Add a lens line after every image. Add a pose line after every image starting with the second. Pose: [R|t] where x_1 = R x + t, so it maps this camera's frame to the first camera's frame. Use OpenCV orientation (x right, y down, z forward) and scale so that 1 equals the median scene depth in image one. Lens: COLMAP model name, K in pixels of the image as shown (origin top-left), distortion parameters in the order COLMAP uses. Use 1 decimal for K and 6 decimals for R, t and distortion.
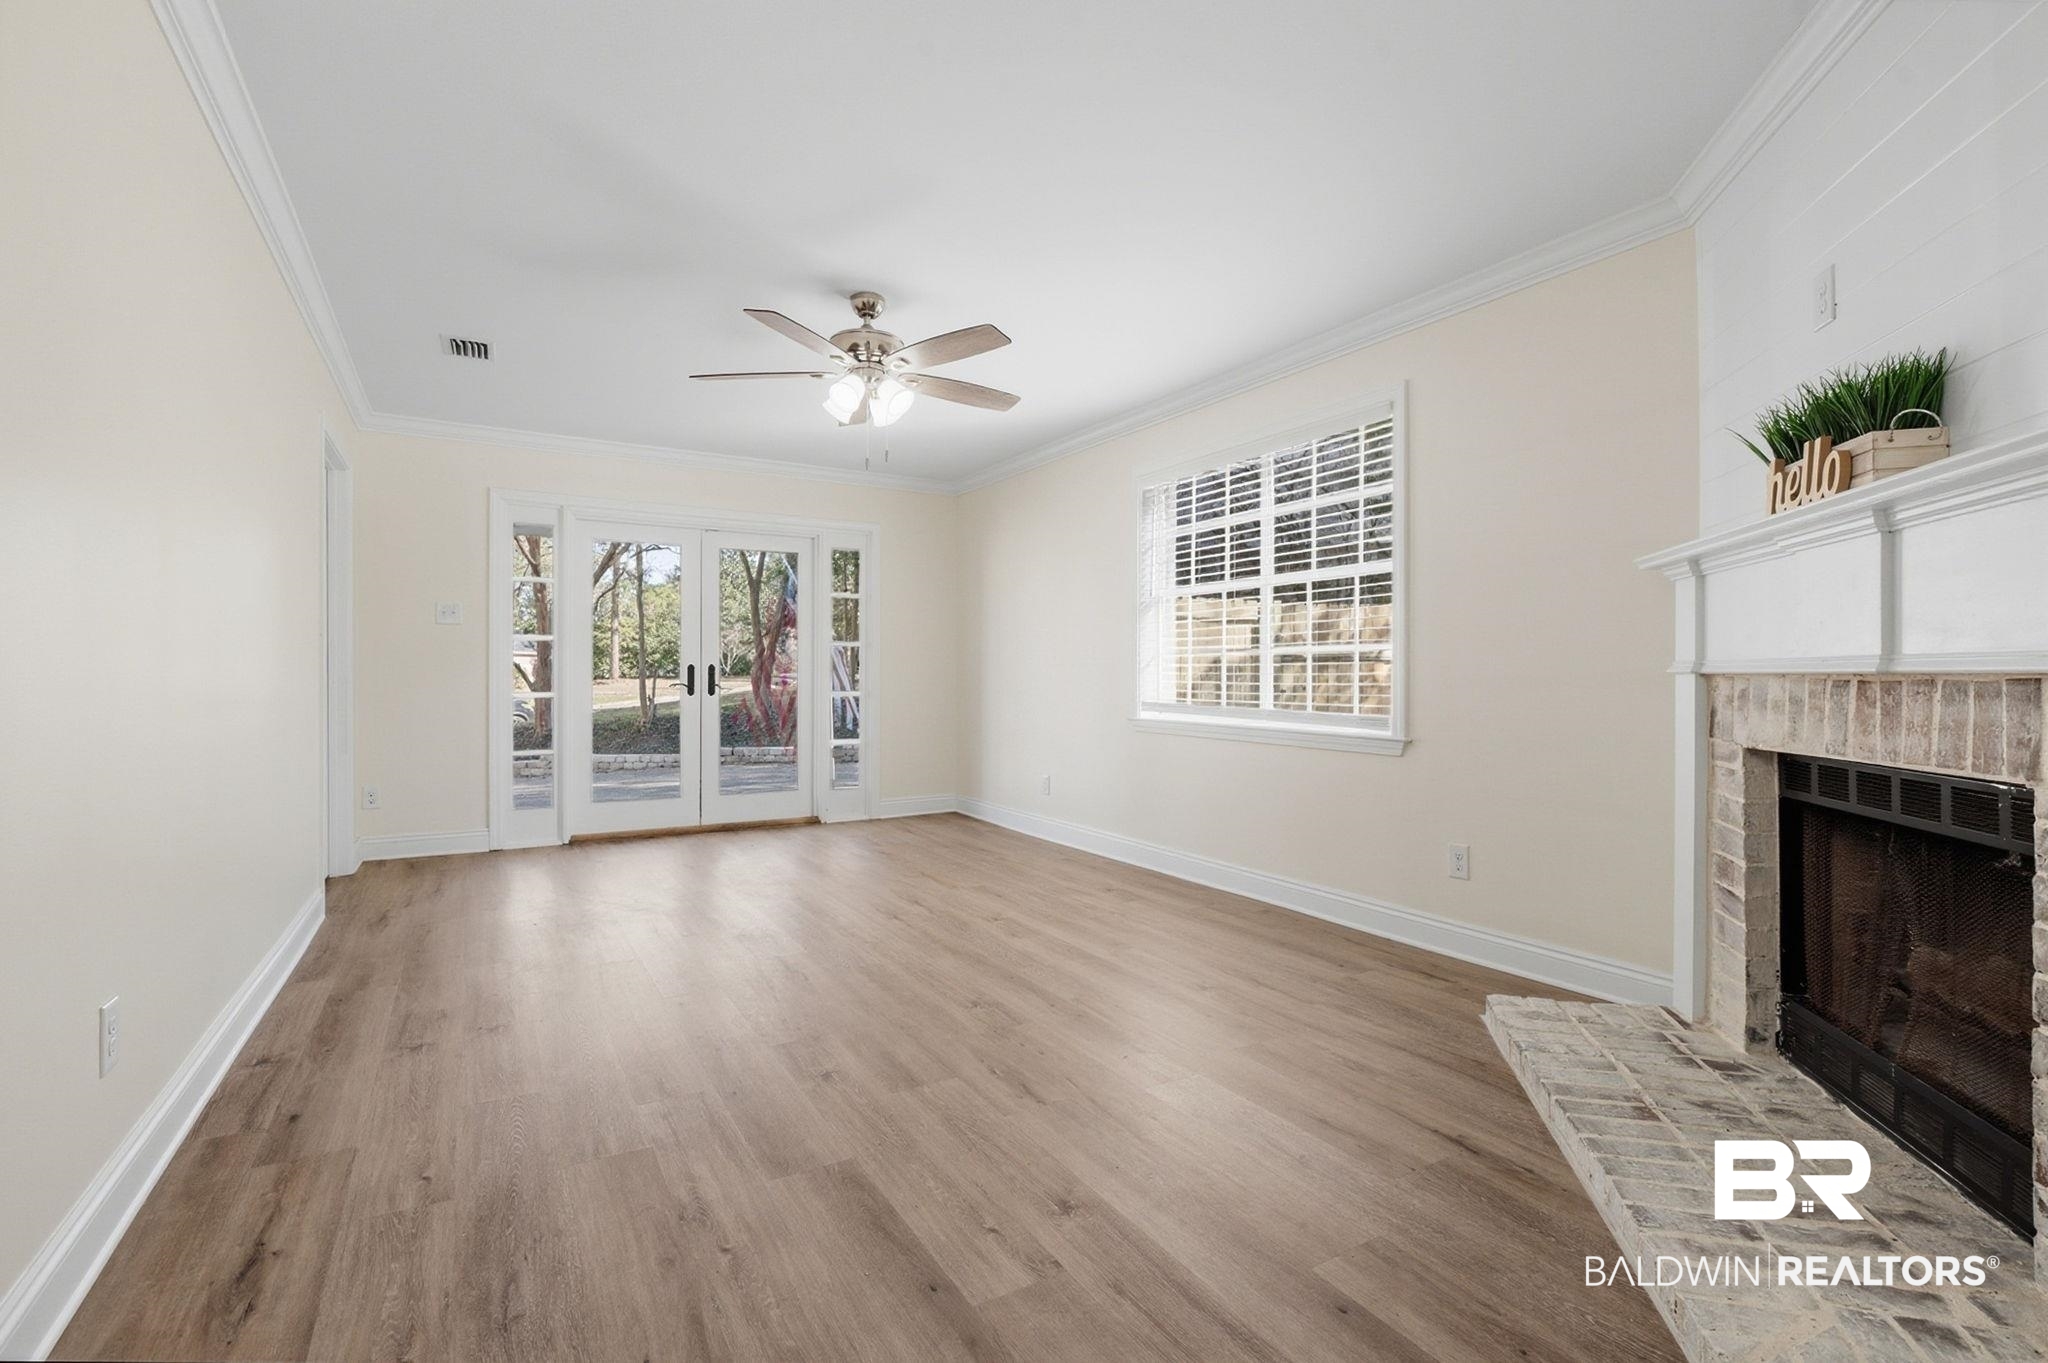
lens RADIAL K [[940.4, 0, 1024.0], [0, 940.4, 681.5], [0, 0, 1]] dist [-0.003591, -0.000481]
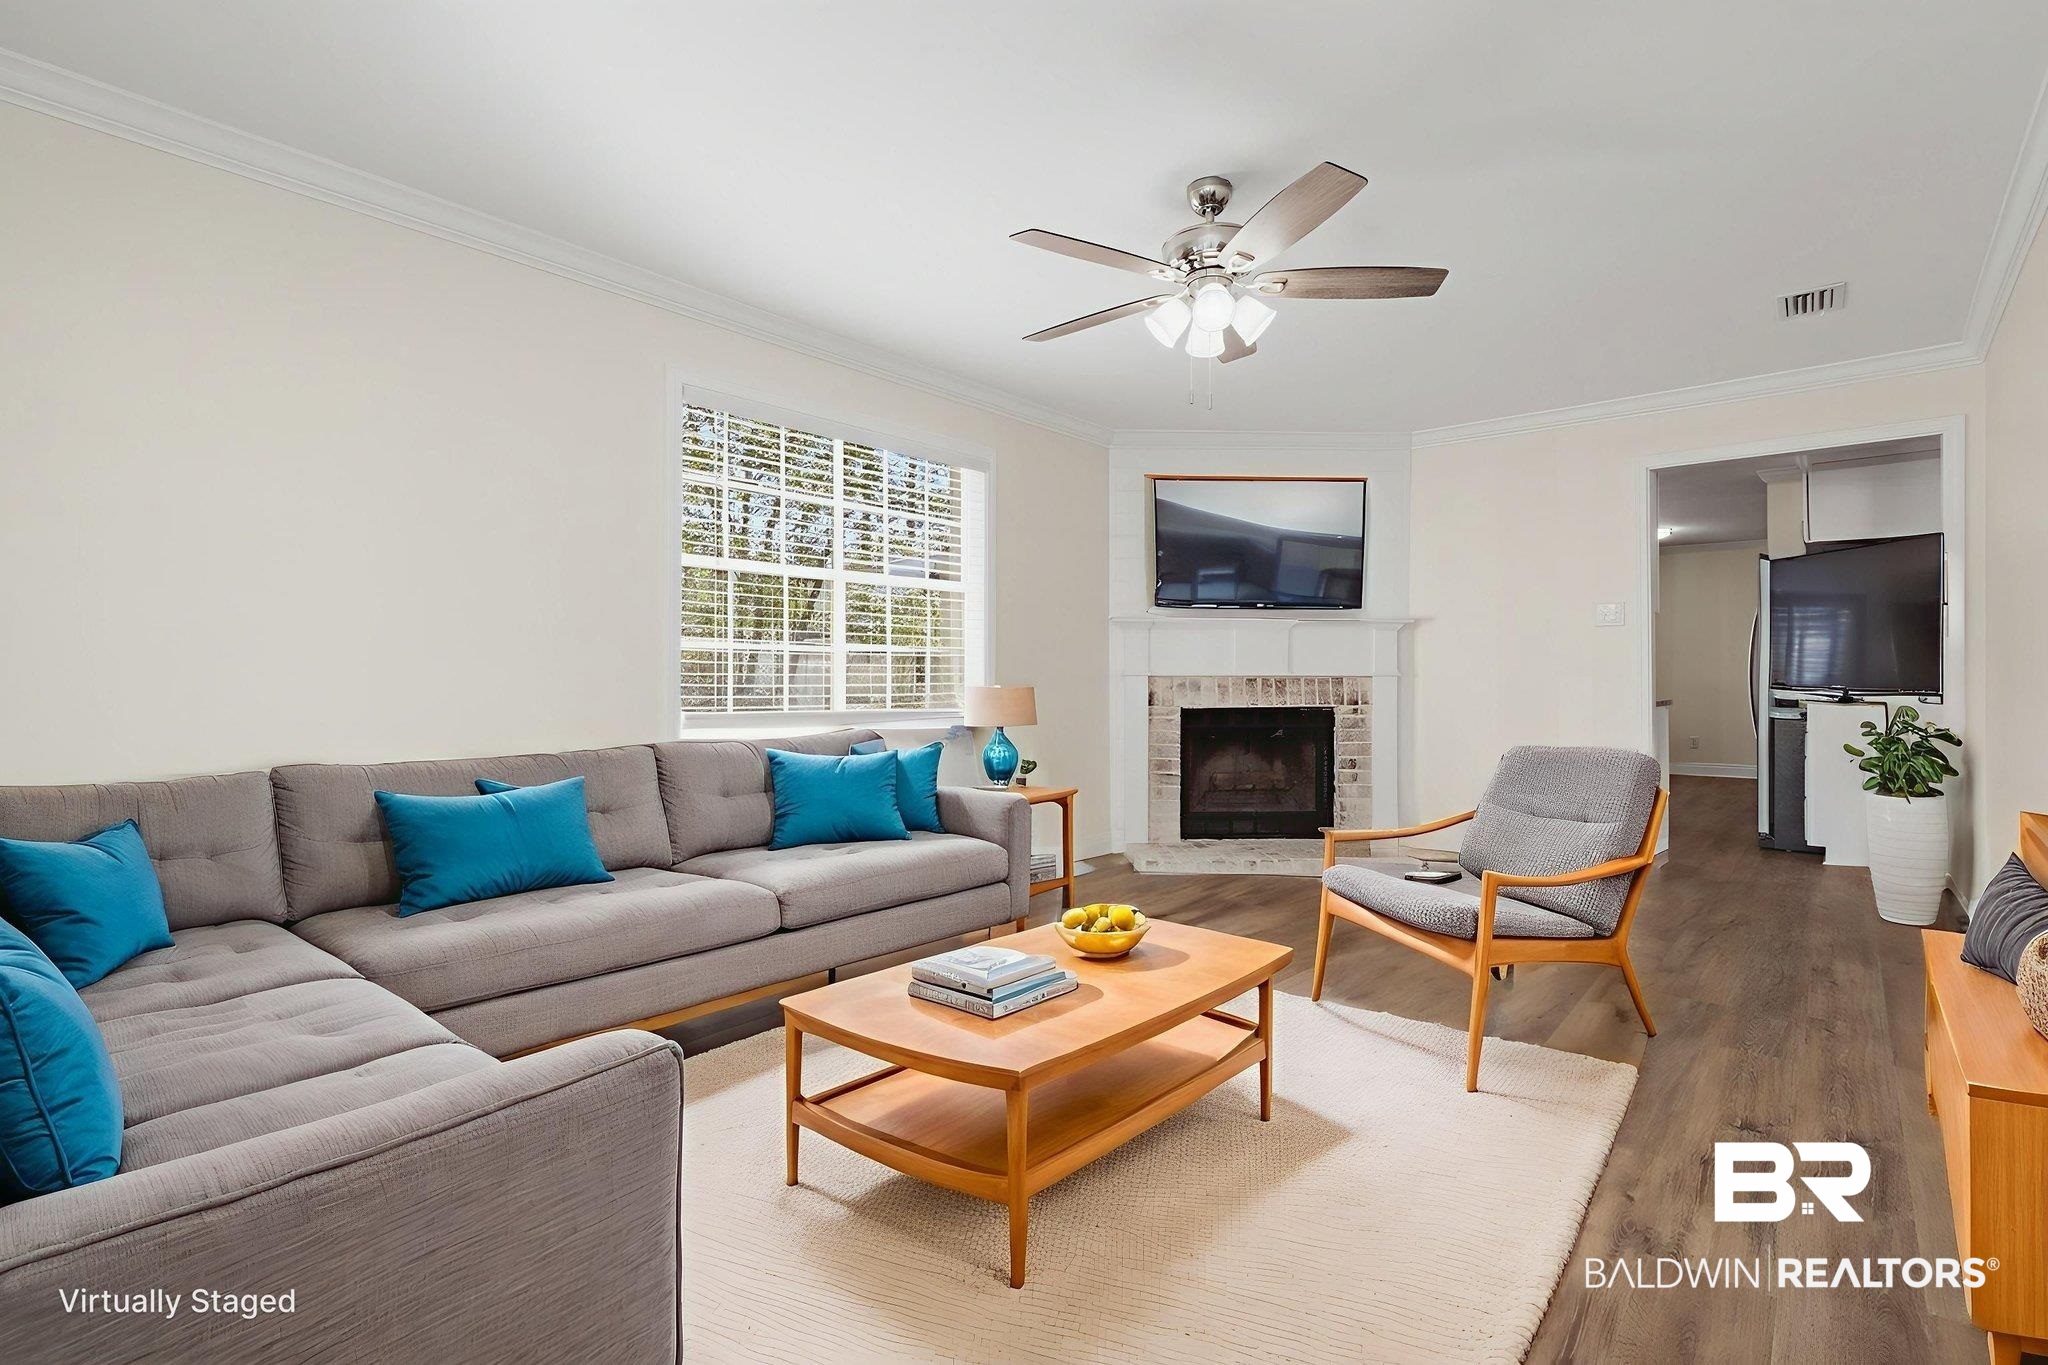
lens RADIAL K [[940.4, 0, 1024.0], [0, 940.4, 682.5], [0, 0, 1]] dist [-0.003591, -0.000481]
pose [[-0.341007, -0.008673, 0.940021, -1.214836], [0.001840, 0.999949, 0.009894, -0.015858], [-0.940059, 0.005103, -0.340974, 2.061895]]
